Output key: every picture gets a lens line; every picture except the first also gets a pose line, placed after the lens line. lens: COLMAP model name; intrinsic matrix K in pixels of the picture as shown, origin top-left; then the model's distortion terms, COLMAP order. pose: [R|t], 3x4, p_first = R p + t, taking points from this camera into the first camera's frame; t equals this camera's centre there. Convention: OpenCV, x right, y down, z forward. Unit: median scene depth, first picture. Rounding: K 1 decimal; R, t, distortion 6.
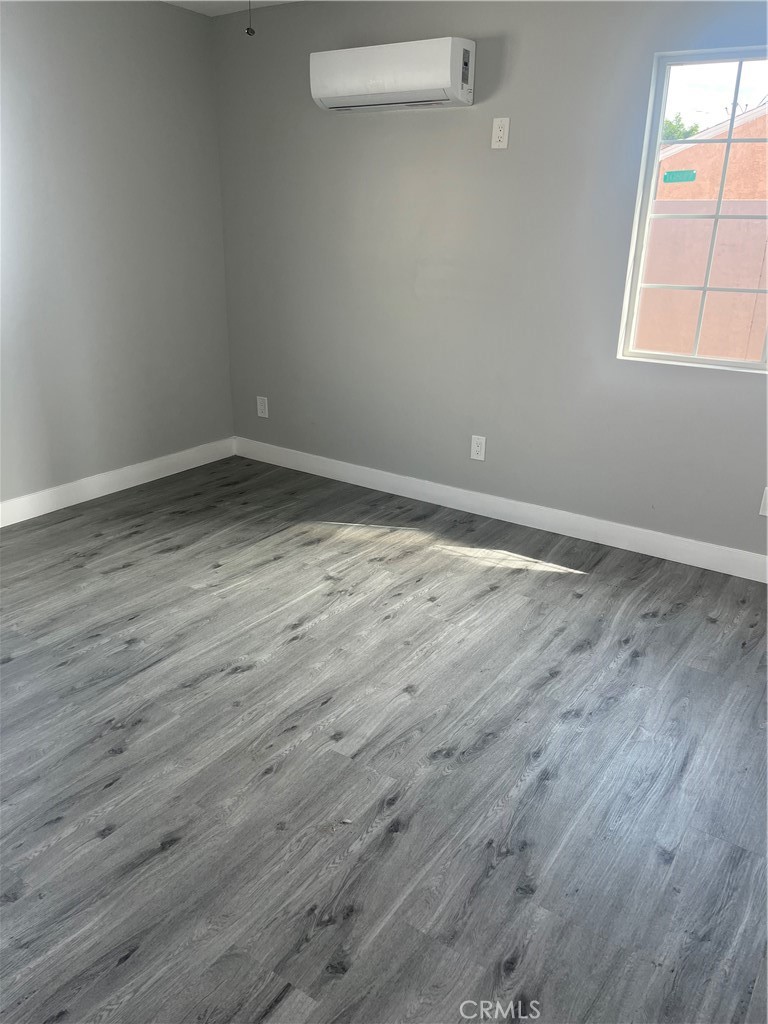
lens RADIAL K [[780.0, 0, 393.0], [0, 780.0, 512.4], [0, 0, 1]] dist [0.034917, -0.024790]
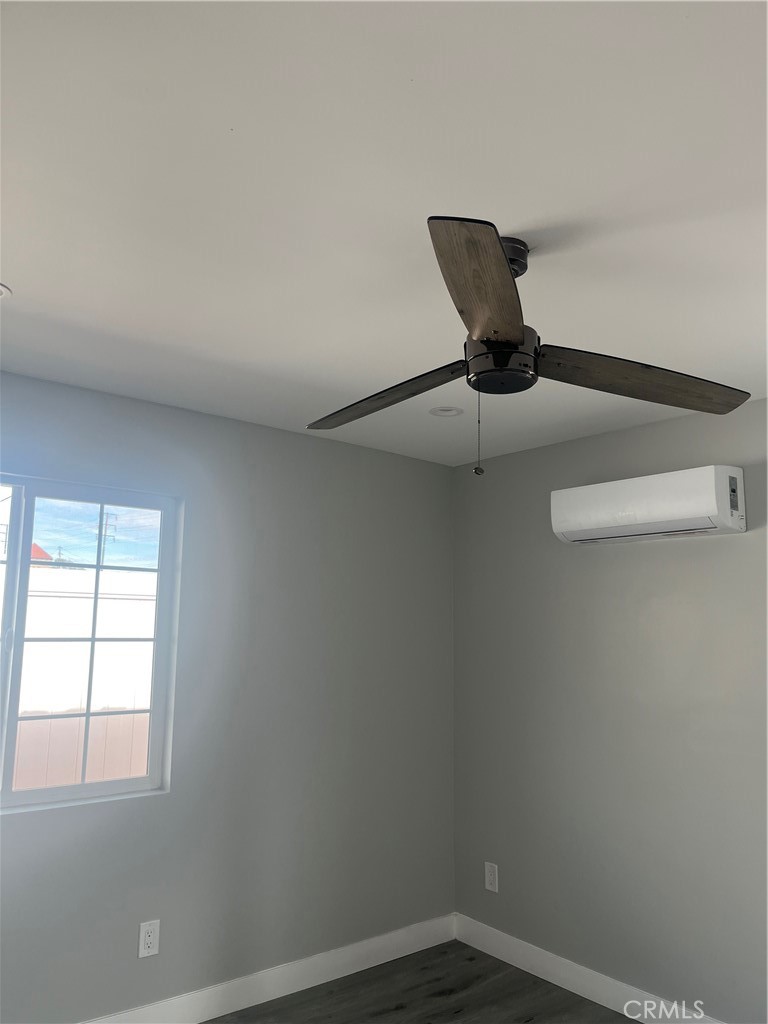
lens RADIAL K [[780.0, 0, 383.6], [0, 780.0, 514.5], [0, 0, 1]] dist [0.034917, -0.024790]
pose [[0.951574, -0.052589, -0.302888, -0.011779], [-0.101834, 0.875710, -0.471976, -0.079538], [0.290063, 0.479965, 0.827948, 0.147903]]
